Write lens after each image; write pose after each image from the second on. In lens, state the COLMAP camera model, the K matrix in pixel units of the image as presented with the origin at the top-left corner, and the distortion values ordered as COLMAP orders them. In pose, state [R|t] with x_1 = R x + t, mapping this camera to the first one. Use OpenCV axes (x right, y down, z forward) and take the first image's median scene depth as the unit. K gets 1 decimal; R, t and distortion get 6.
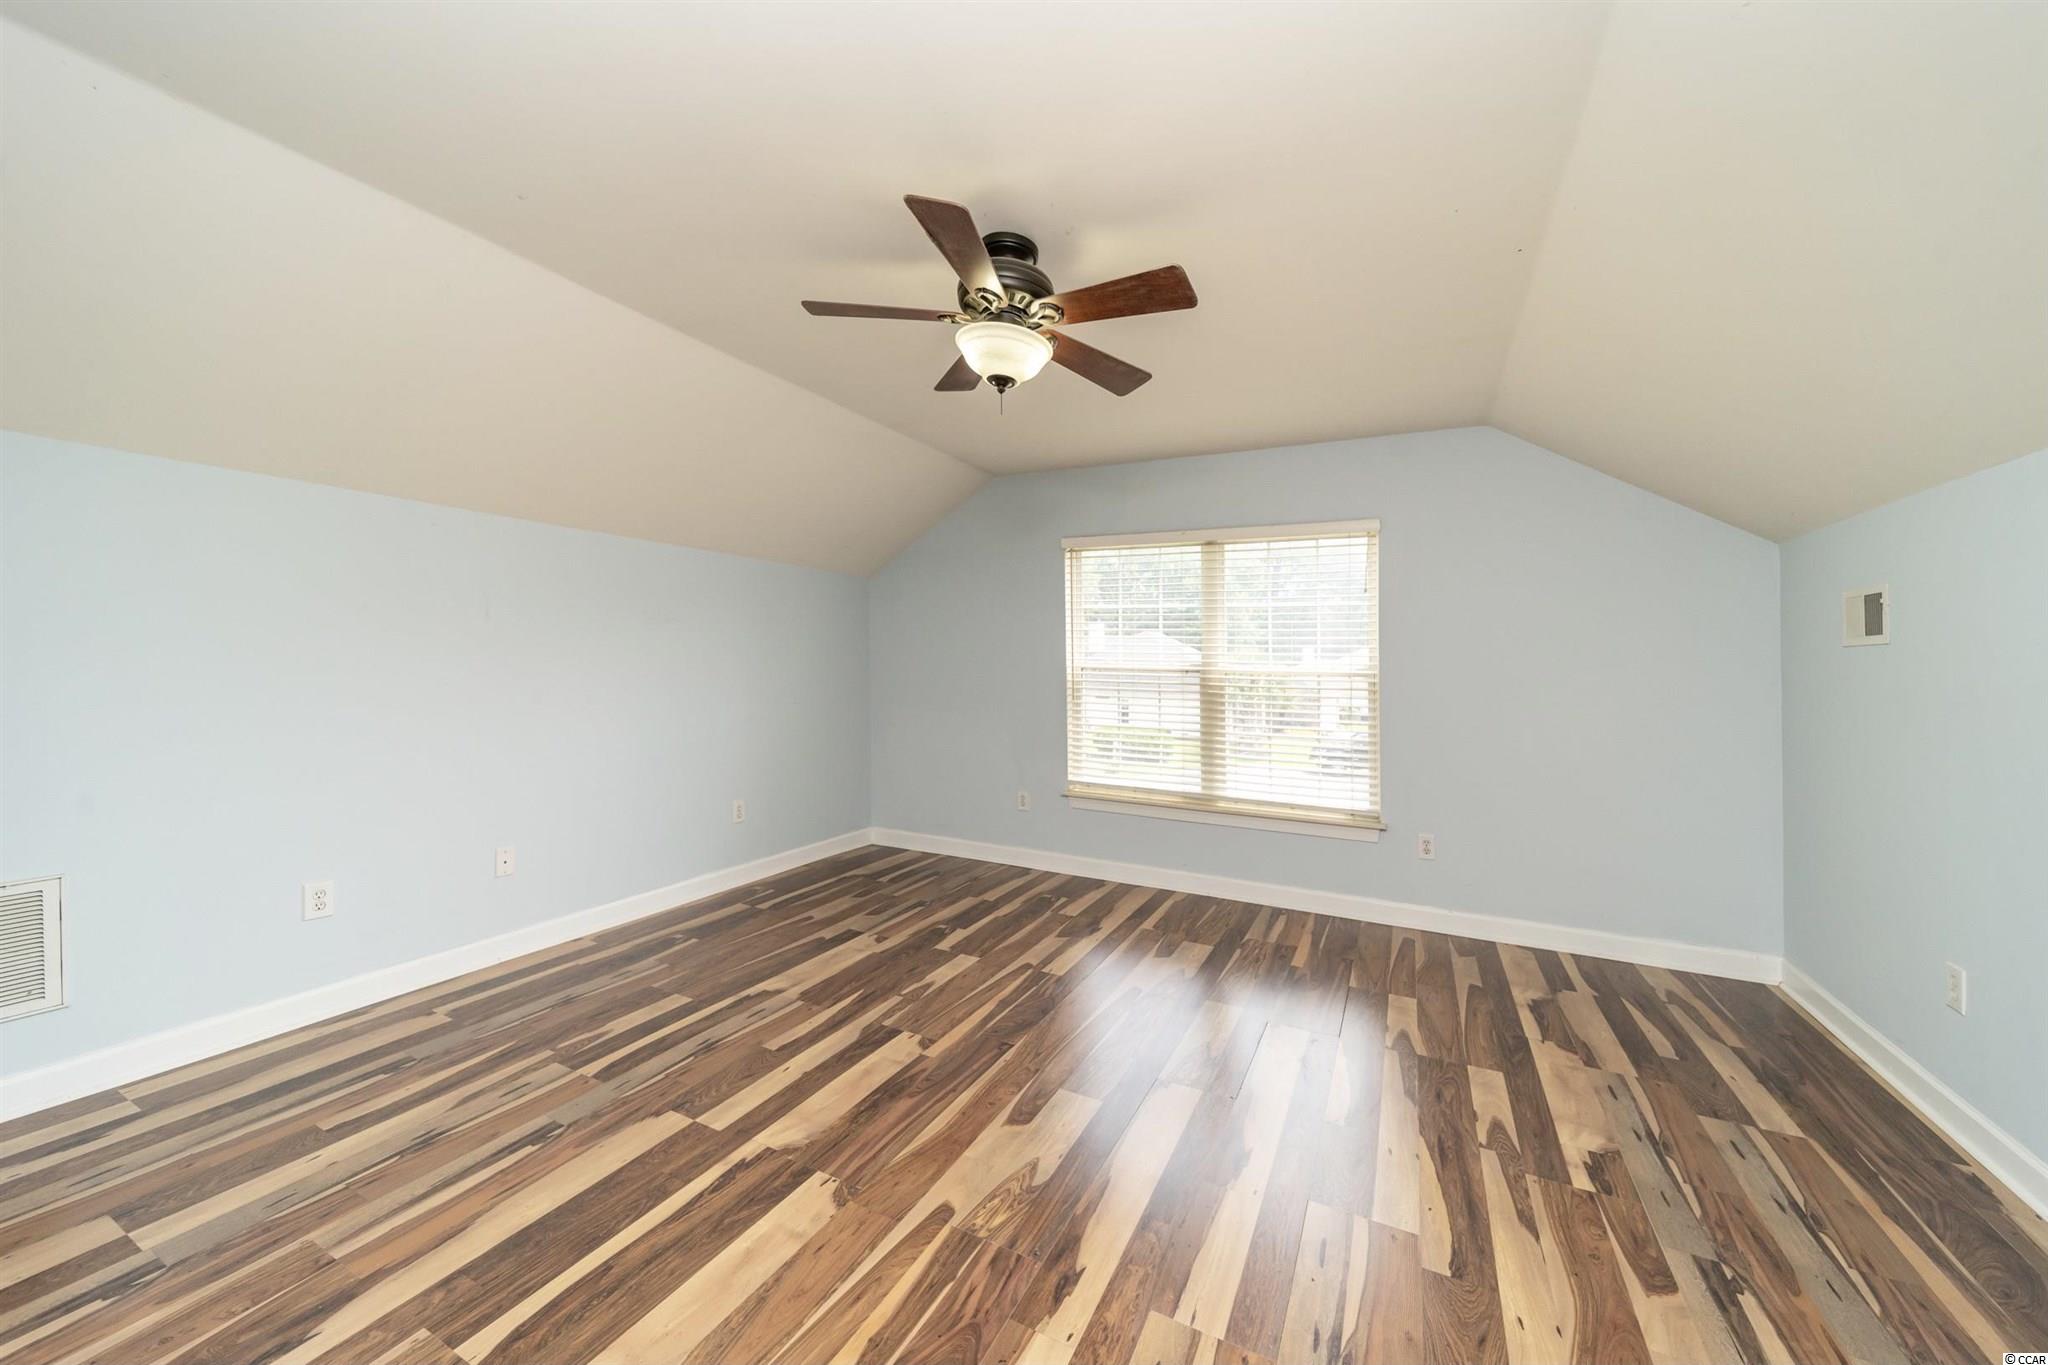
lens RADIAL K [[732.3, 0, 1022.5], [0, 732.3, 685.1], [0, 0, 1]] dist [0.002944, -0.003602]
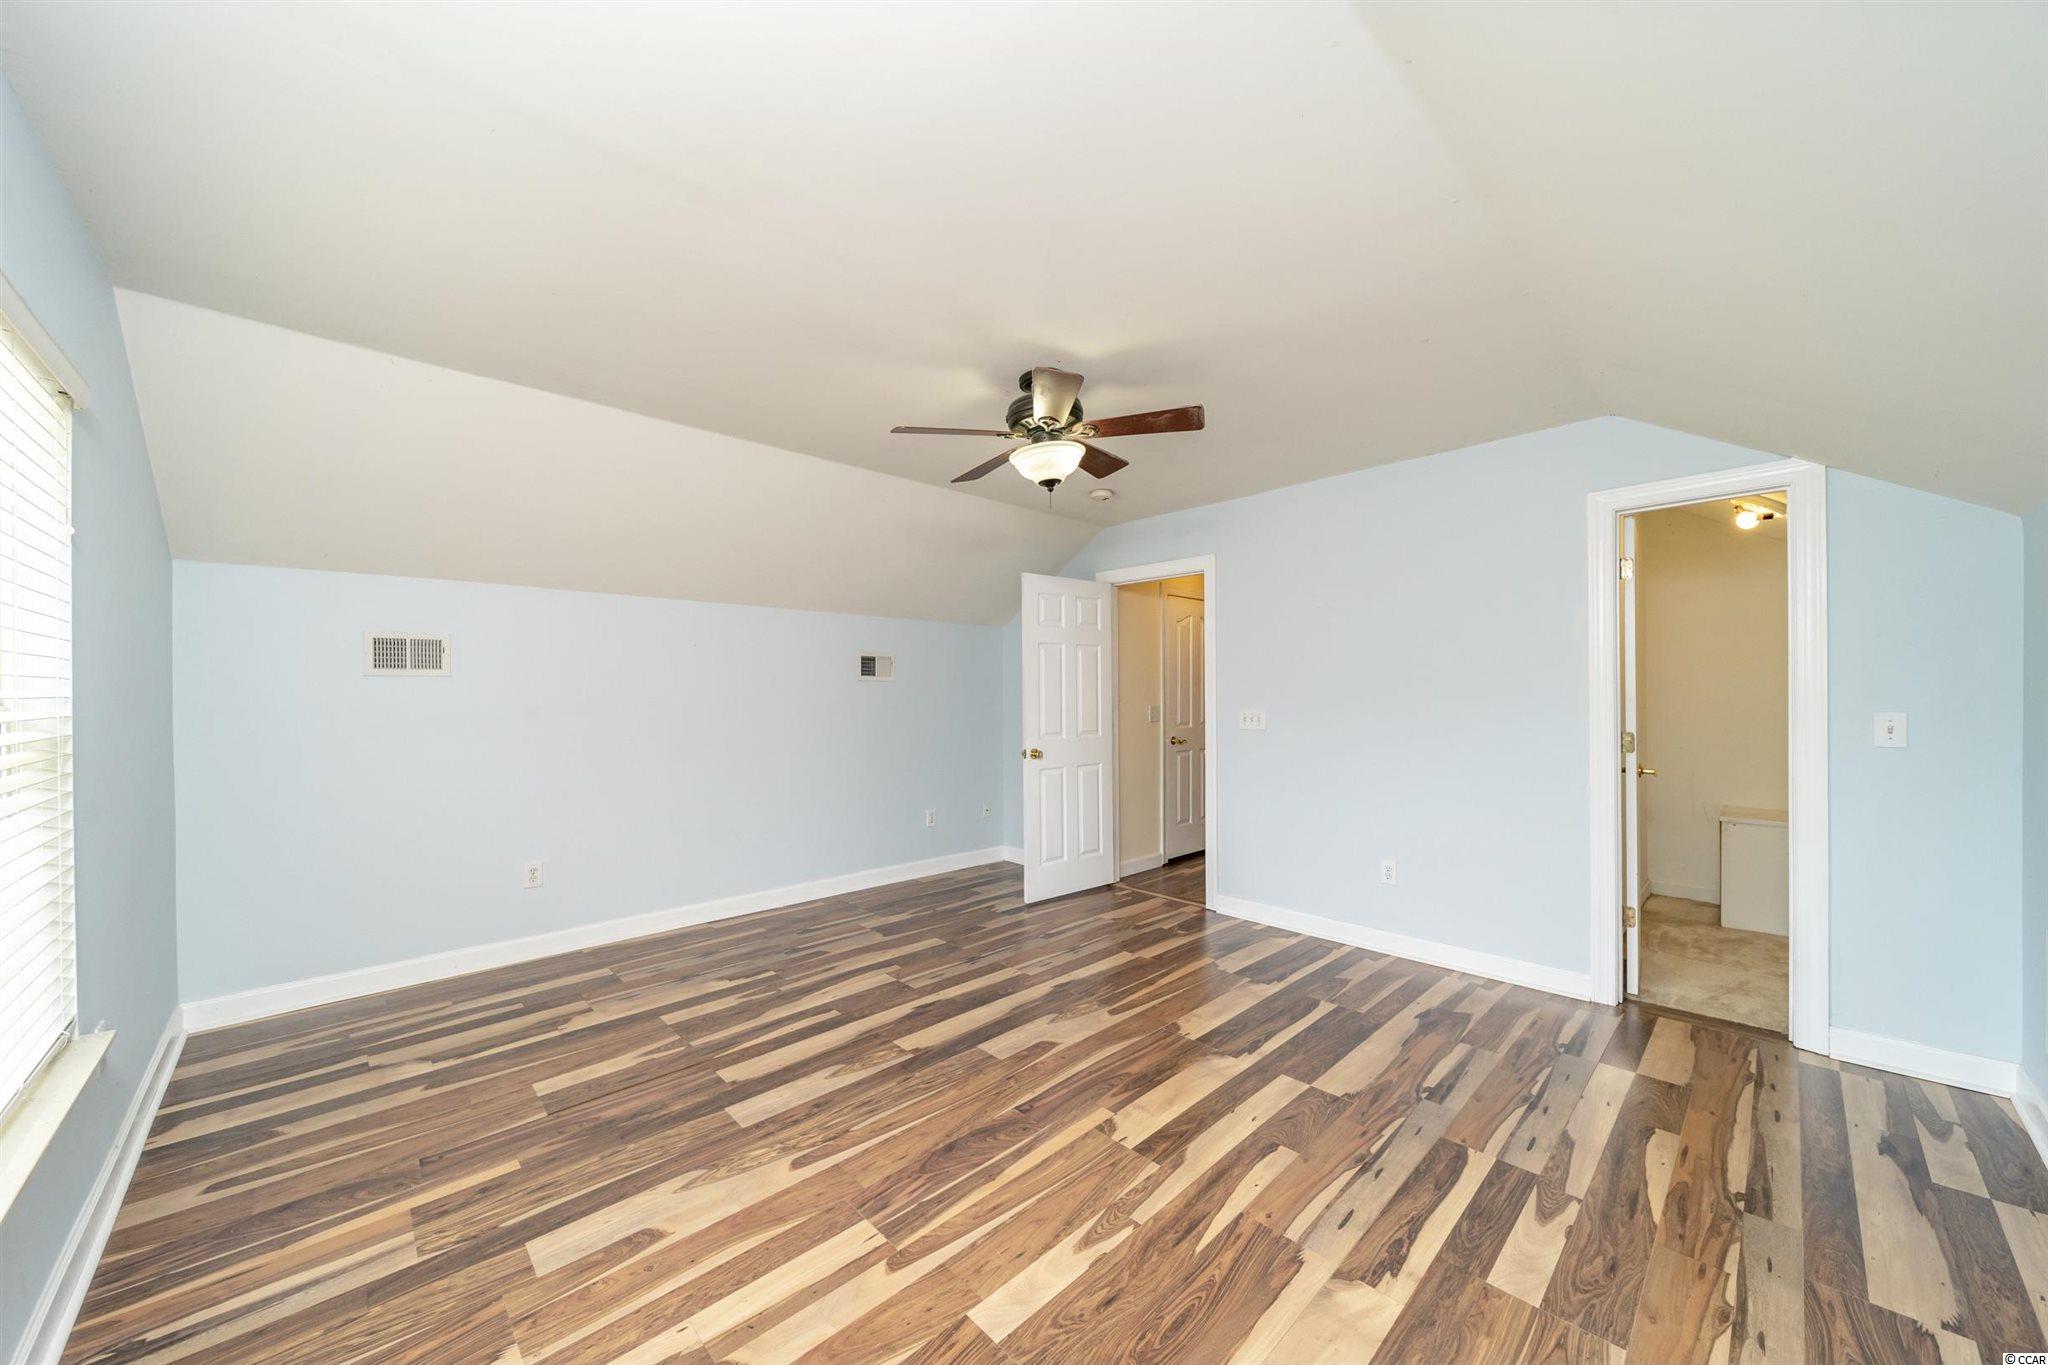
lens RADIAL K [[732.3, 0, 1022.5], [0, 732.3, 685.1], [0, 0, 1]] dist [0.002944, -0.003602]
pose [[-0.945413, -0.011803, 0.325661, -0.329617], [-0.004455, 0.999719, 0.023299, -0.070321], [-0.325845, 0.020576, -0.945199, 1.936723]]
